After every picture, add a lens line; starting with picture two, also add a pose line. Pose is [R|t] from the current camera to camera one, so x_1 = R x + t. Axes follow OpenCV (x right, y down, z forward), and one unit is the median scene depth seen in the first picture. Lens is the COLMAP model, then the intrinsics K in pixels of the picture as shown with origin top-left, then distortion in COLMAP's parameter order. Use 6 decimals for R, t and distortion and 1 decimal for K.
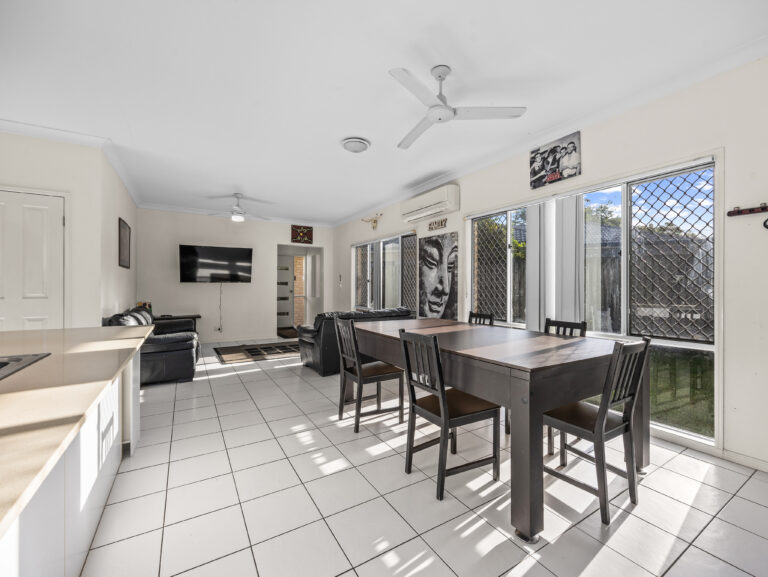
lens RADIAL K [[331.0, 0, 392.5], [0, 331.0, 288.7], [0, 0, 1]] dist [-0.026928, 0.000147]
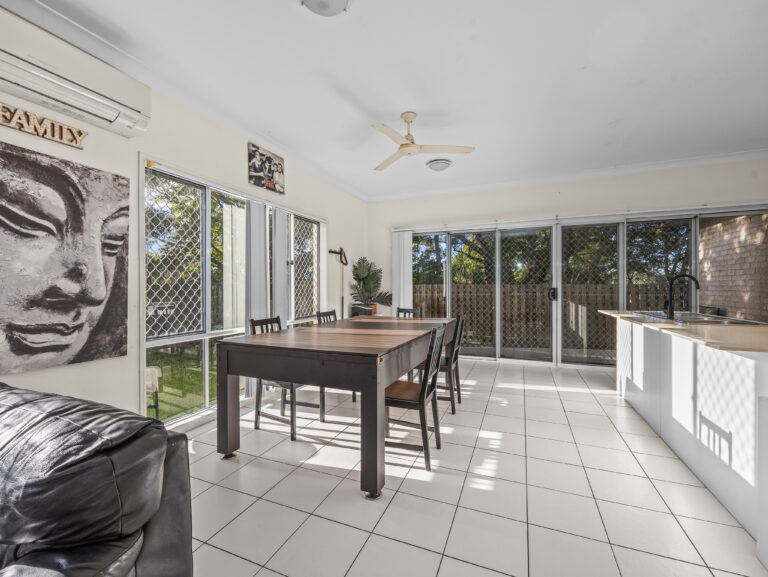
lens RADIAL K [[317.9, 0, 401.0], [0, 317.9, 288.1], [0, 0, 1]] dist [0.000982, 0.000122]
pose [[-0.593829, 0.003333, 0.804584, -0.404853], [0.012801, 0.999904, 0.005305, -0.000022], [-0.804489, 0.013450, -0.593815, 0.854448]]
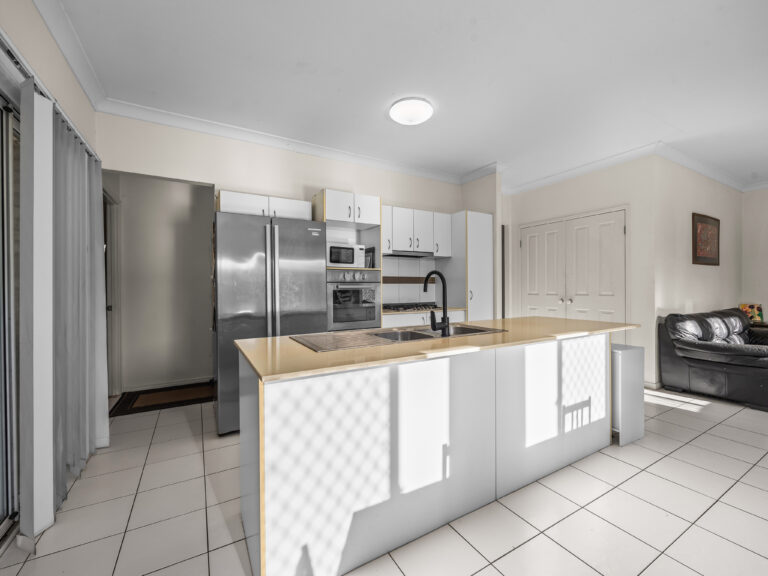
lens RADIAL K [[327.1, 0, 384.0], [0, 327.1, 288.0], [0, 0, 1]] dist [-0.000816, -0.000133]
pose [[-0.040105, -0.000783, -0.999195, 0.131874], [0.002510, 0.999996, -0.000884, -0.000931], [0.999192, -0.002544, -0.040103, 0.118351]]
